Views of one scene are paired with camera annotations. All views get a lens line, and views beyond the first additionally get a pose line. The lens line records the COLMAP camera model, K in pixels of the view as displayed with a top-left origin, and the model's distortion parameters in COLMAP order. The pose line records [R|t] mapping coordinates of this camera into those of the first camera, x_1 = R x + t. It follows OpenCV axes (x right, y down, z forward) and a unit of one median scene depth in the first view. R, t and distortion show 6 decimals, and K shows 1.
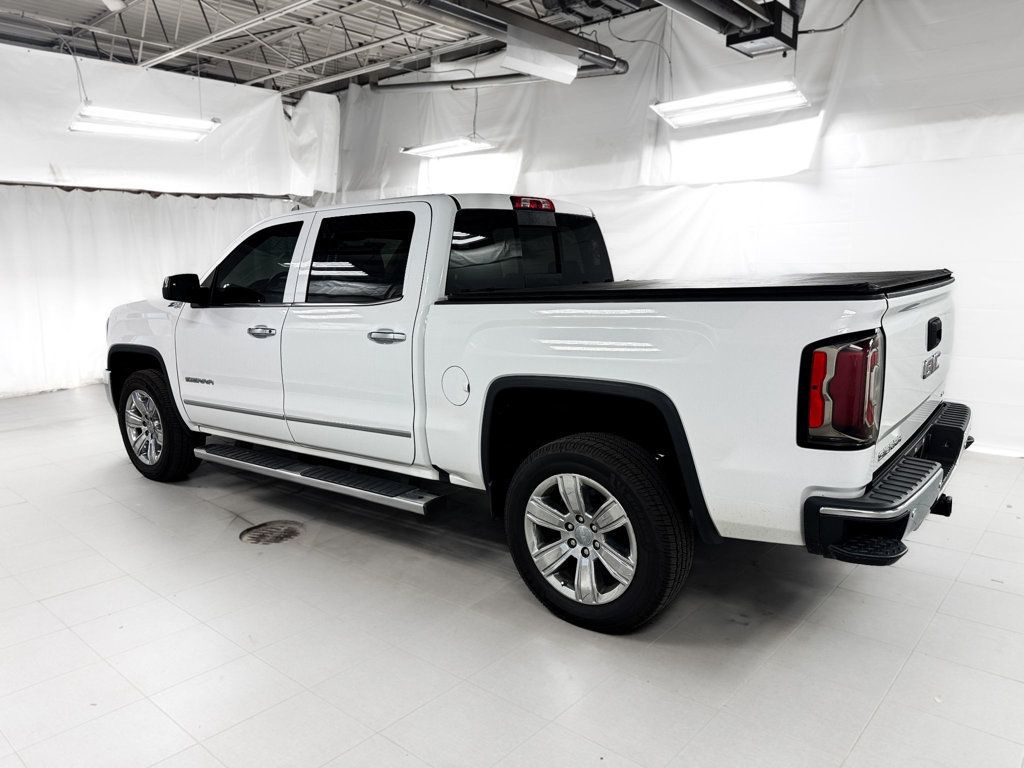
lens RADIAL K [[728.6, 0, 520.8], [0, 728.6, 388.6], [0, 0, 1]] dist [0.034491, -0.034787]
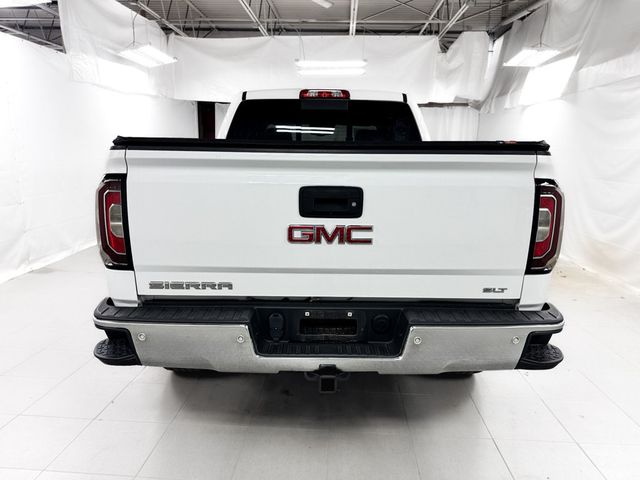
lens RADIAL K [[455.3, 0, 317.8], [0, 455.3, 239.6], [0, 0, 1]] dist [0.034491, -0.034787]
pose [[0.617465, 0.177033, -0.766418, 0.448495], [-0.164119, 0.981896, 0.094584, -0.034779], [0.769287, 0.067381, 0.635341, 0.269936]]
